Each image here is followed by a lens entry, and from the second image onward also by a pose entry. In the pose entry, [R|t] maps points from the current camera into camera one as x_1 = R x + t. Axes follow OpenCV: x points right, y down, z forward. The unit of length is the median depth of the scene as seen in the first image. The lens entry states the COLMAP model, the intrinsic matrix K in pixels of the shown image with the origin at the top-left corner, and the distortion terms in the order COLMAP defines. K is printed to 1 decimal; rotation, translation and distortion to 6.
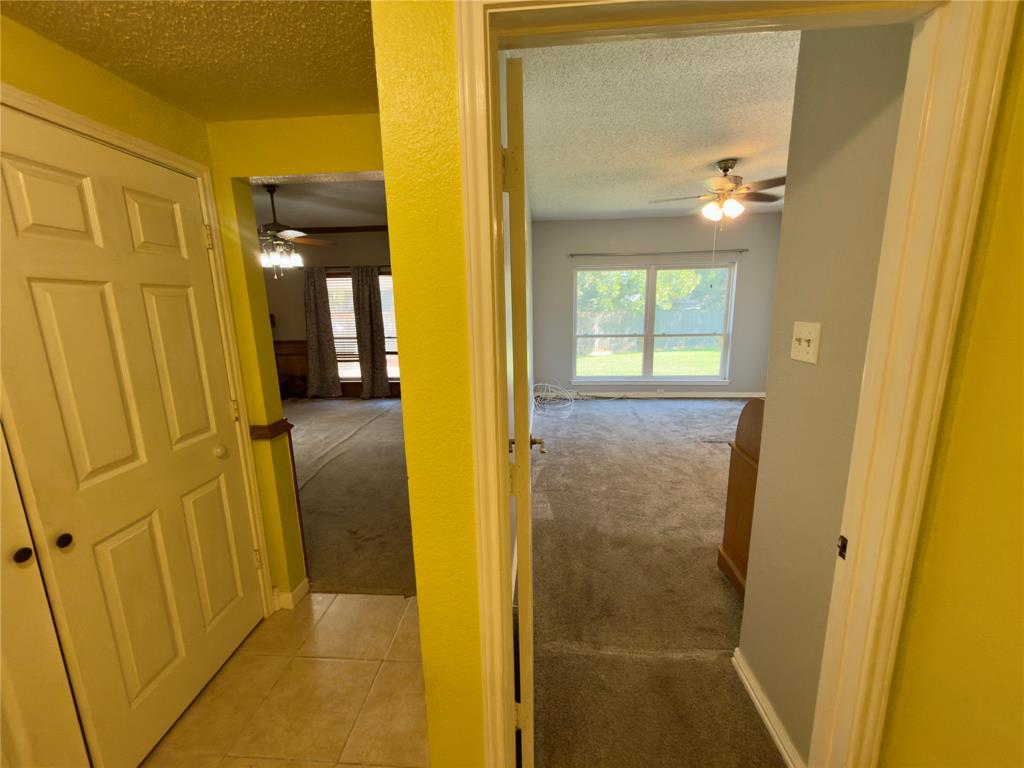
lens RADIAL K [[408.9, 0, 509.1], [0, 408.9, 382.5], [0, 0, 1]] dist [0.003173, -0.000019]
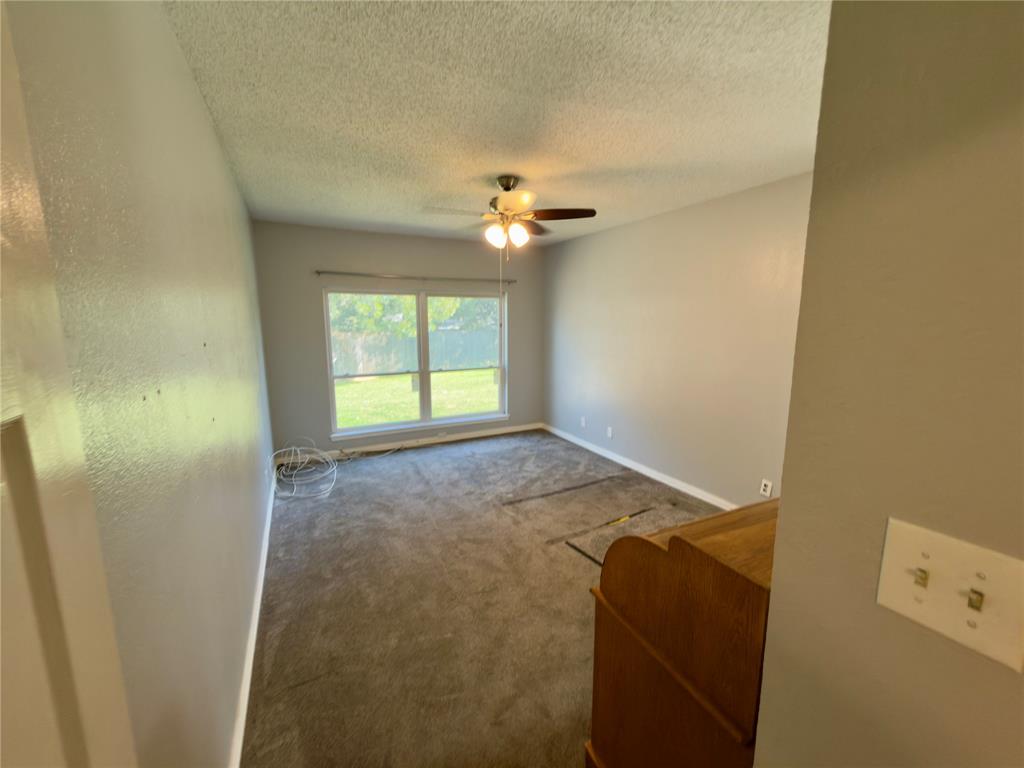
lens RADIAL K [[408.9, 0, 509.2], [0, 408.9, 381.8], [0, 0, 1]] dist [0.003173, -0.000019]
pose [[0.846785, -0.064513, 0.528008, 0.049048], [0.086066, 0.996156, -0.016315, -0.081590], [-0.524926, 0.059259, 0.849082, 0.227228]]
